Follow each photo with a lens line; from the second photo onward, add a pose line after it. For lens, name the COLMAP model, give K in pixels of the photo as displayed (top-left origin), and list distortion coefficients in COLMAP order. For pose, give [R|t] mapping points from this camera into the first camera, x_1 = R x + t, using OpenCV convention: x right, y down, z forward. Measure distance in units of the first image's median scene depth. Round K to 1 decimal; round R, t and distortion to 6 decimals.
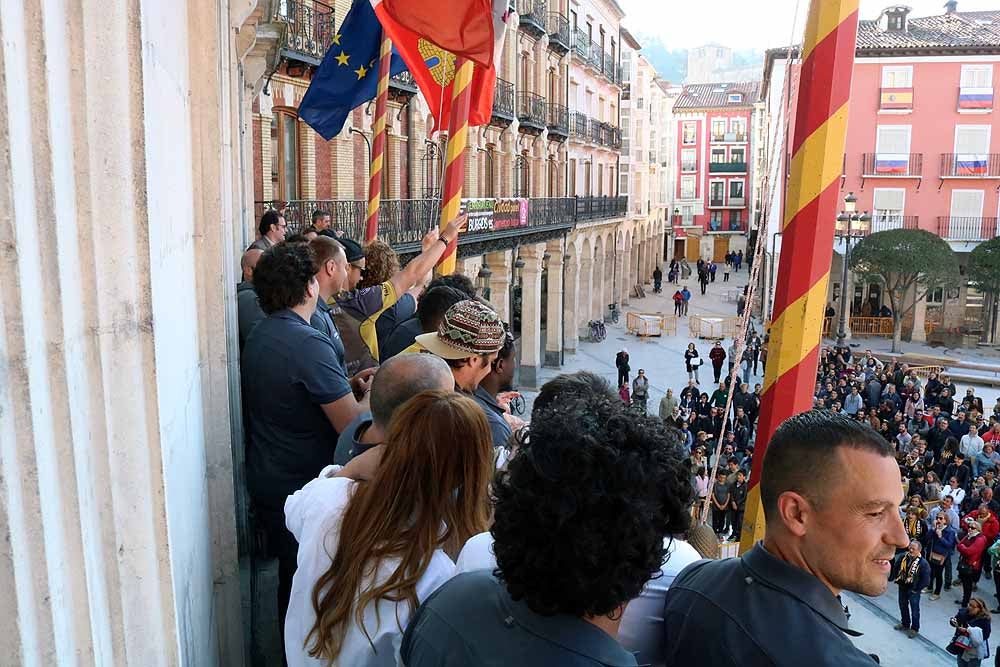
lens RADIAL K [[824.6, 0, 506.4], [0, 824.6, 335.6], [0, 0, 1]] dist [-0.155230, 0.121014]
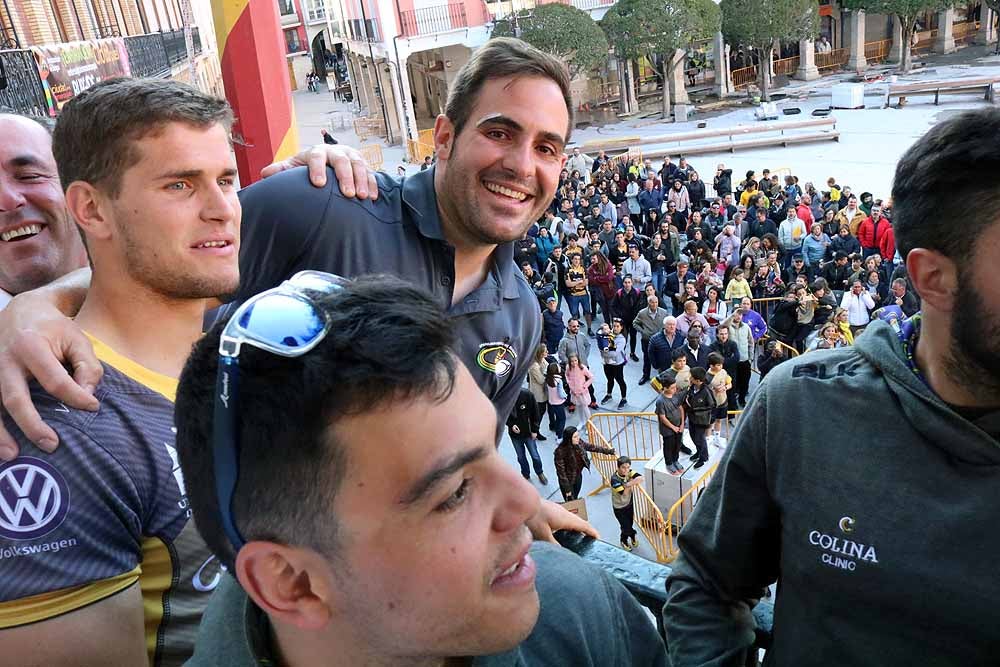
lens RADIAL K [[824.6, 0, 489.6], [0, 824.6, 331.6], [0, 0, 1]] dist [-0.155230, 0.121014]
pose [[0.841298, -0.319408, 0.436116, -0.051640], [0.227467, 0.941039, 0.250409, -0.026741], [-0.490384, -0.111466, 0.864349, 0.197264]]
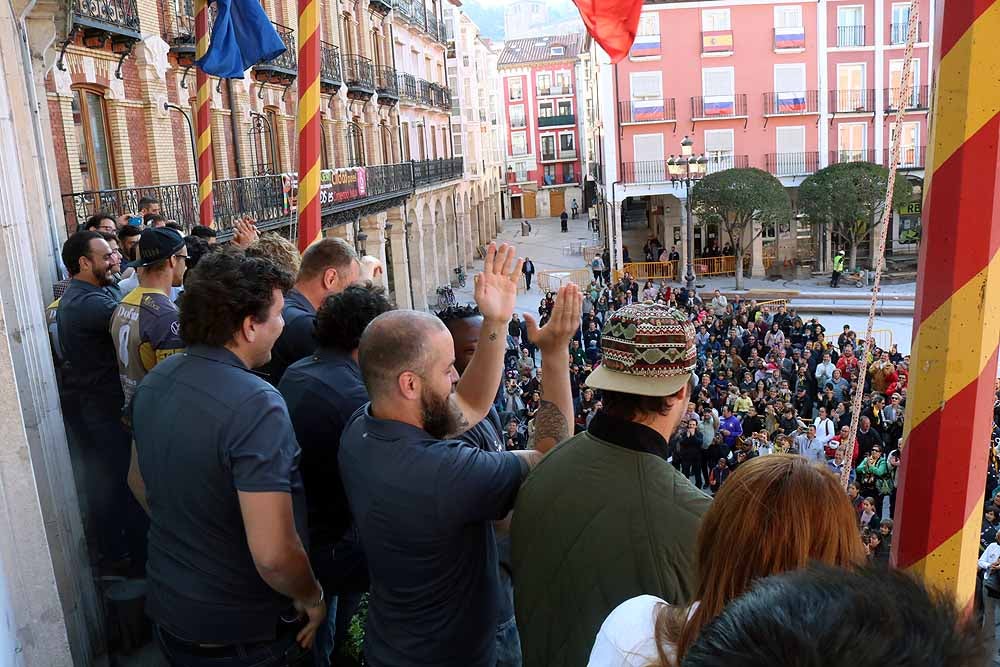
lens RADIAL K [[824.6, 0, 499.3], [0, 824.6, 341.3], [0, 0, 1]] dist [-0.155230, 0.121014]
pose [[0.978331, -0.109161, 0.175932, -0.006239], [0.100457, 0.993269, 0.057669, -0.003662], [-0.181043, -0.038746, 0.982712, 0.023647]]
